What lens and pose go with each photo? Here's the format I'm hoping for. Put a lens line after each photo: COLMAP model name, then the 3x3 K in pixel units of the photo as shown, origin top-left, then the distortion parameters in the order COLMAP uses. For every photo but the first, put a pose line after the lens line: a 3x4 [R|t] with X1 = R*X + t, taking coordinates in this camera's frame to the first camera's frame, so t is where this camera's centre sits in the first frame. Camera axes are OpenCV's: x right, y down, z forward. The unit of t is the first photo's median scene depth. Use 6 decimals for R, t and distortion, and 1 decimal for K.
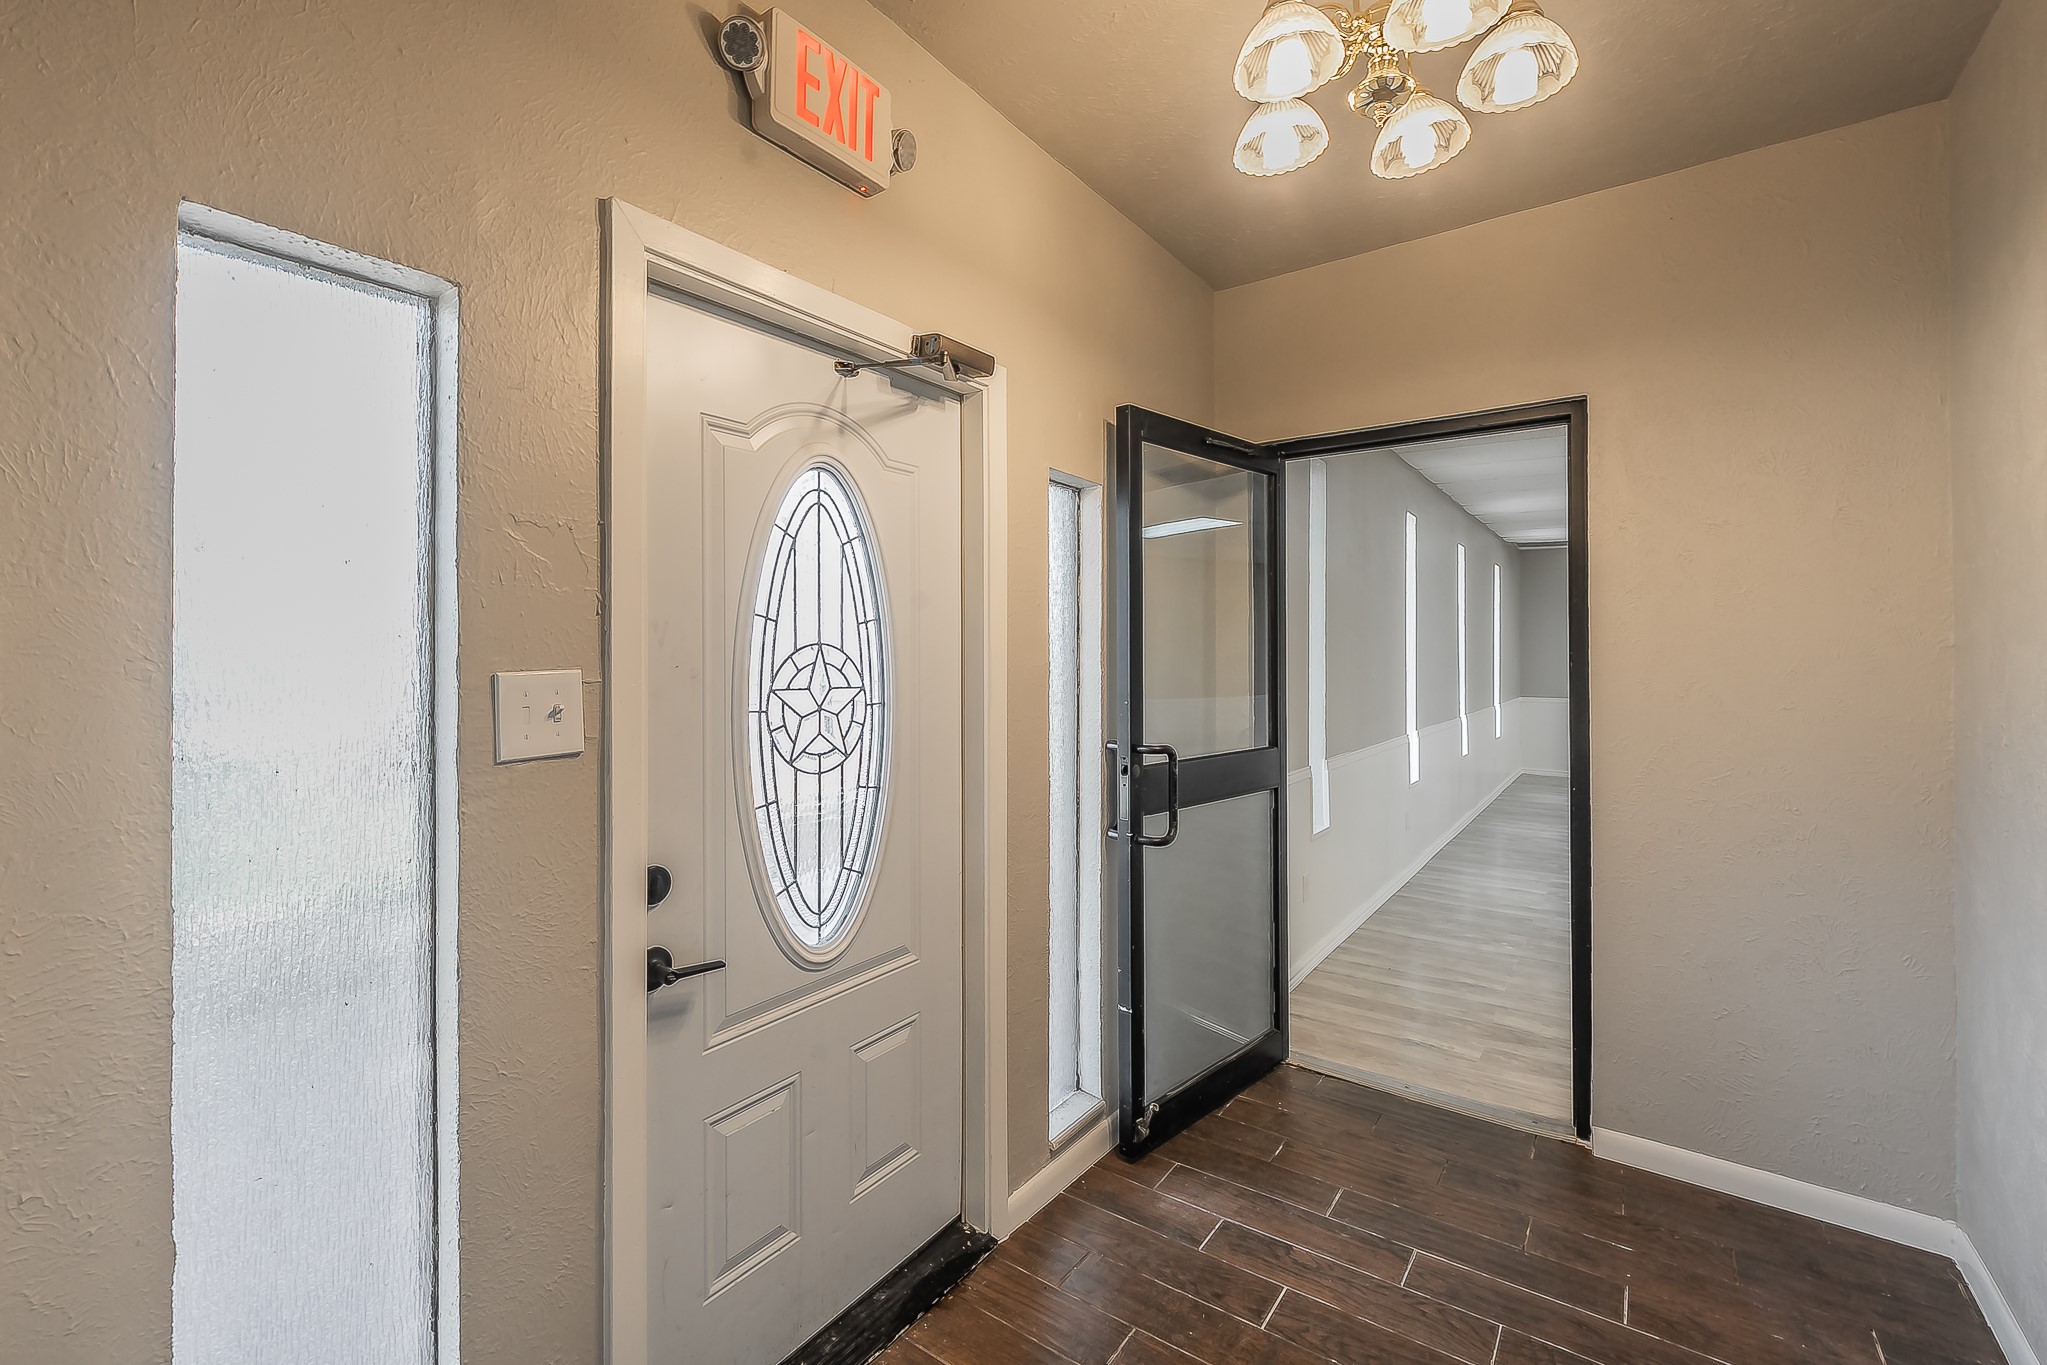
lens RADIAL K [[872.6, 0, 1022.7], [0, 872.6, 641.8], [0, 0, 1]] dist [-0.003618, -0.000104]
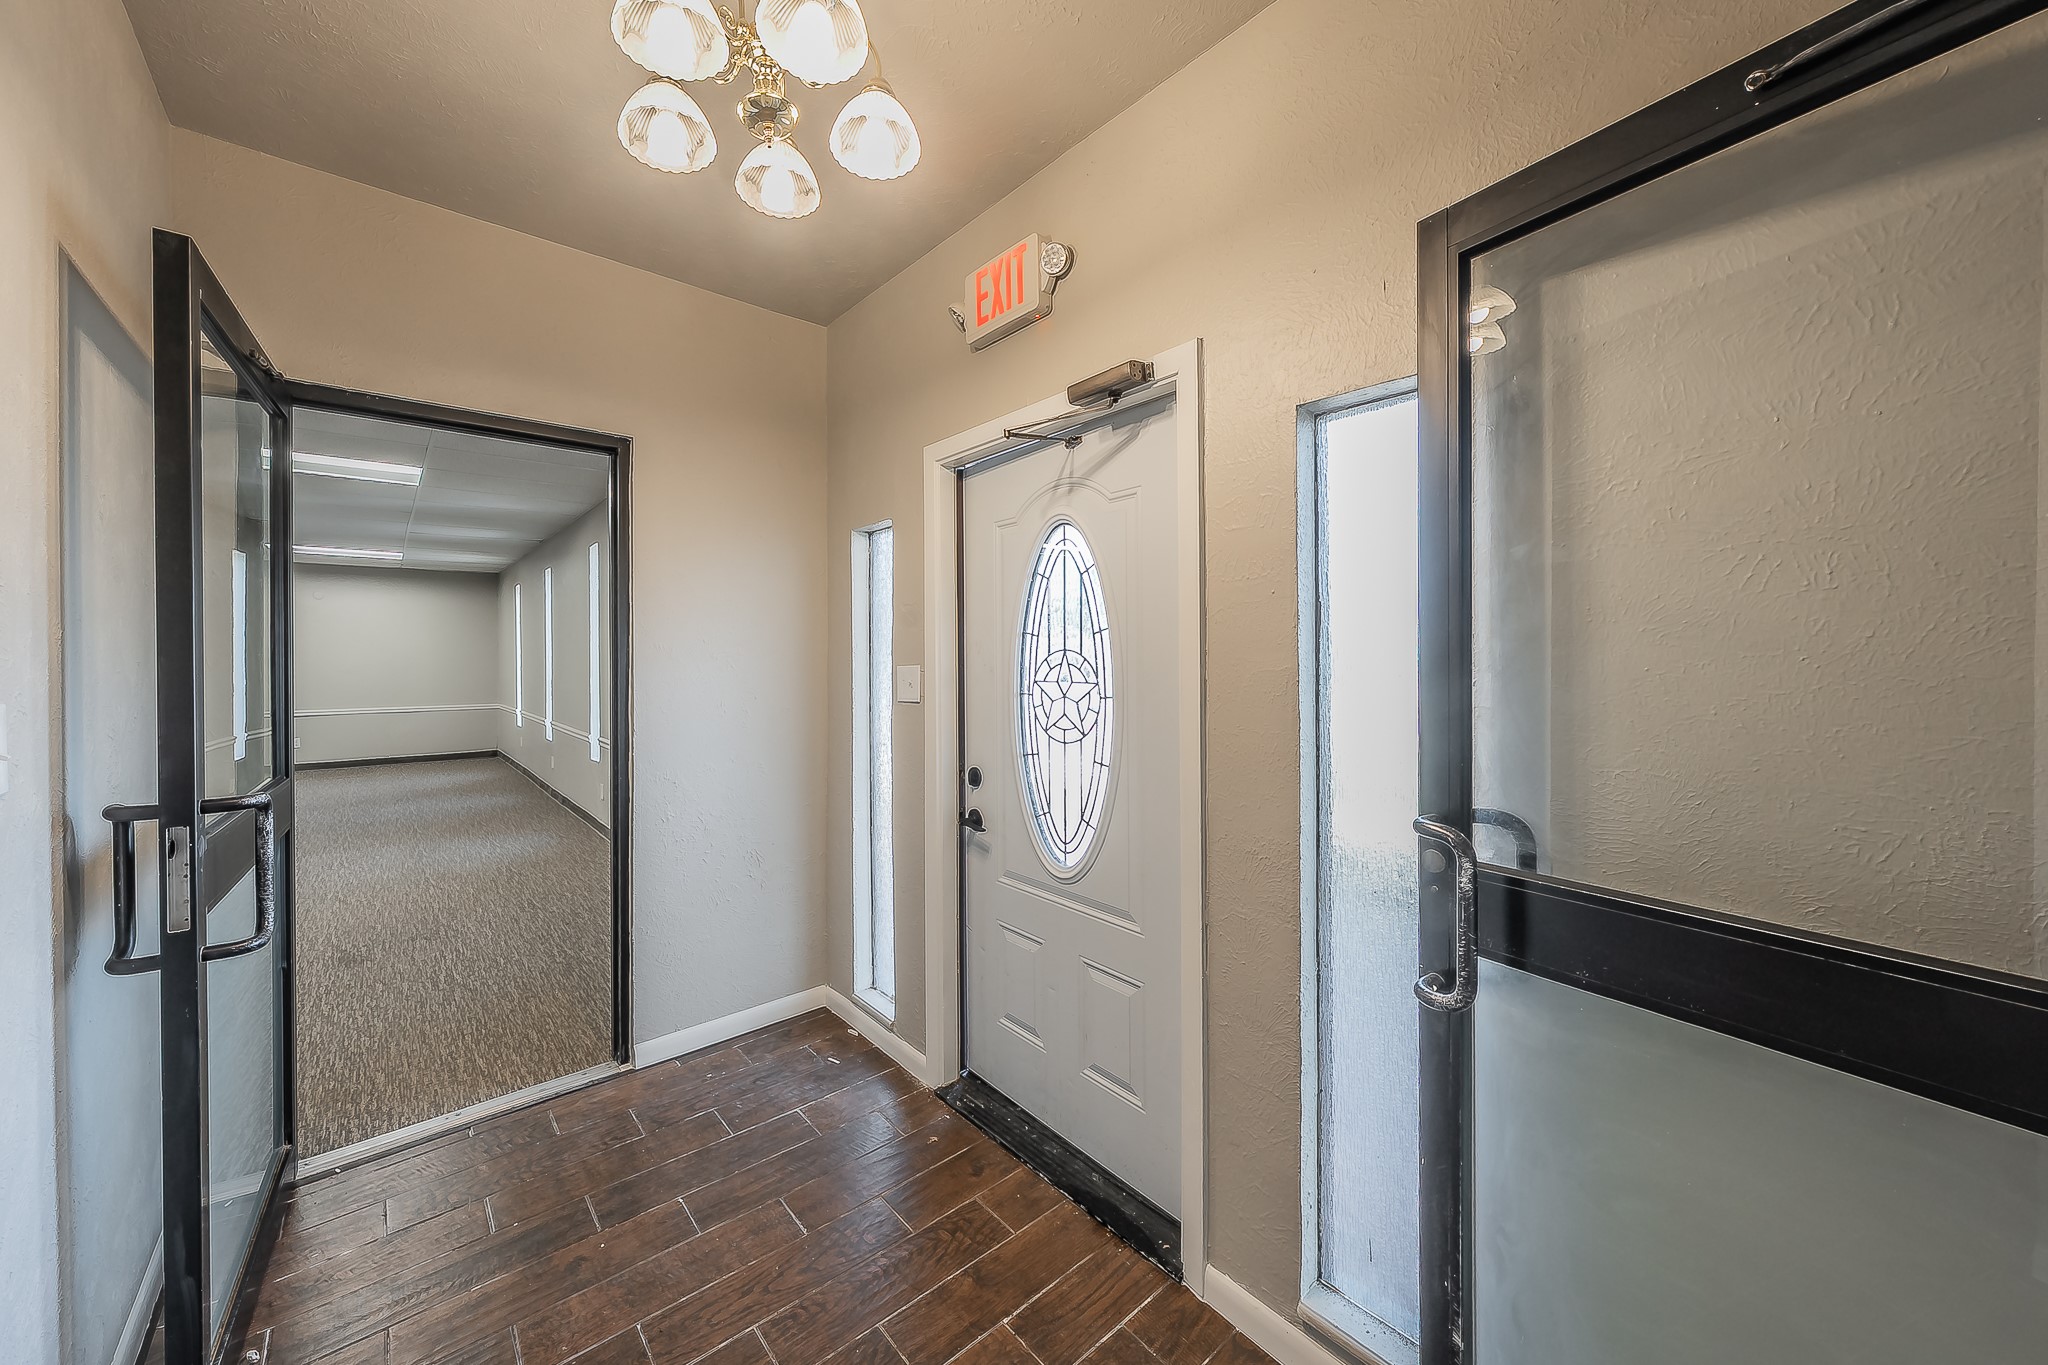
lens RADIAL K [[702.6, 0, 1016.0], [0, 702.6, 672.6], [0, 0, 1]] dist [0.001095, -0.000071]
pose [[-0.208901, 0.002198, -0.977934, 0.871851], [0.003806, 0.999992, 0.001435, 0.036417], [0.977929, -0.003422, -0.208908, 1.148293]]
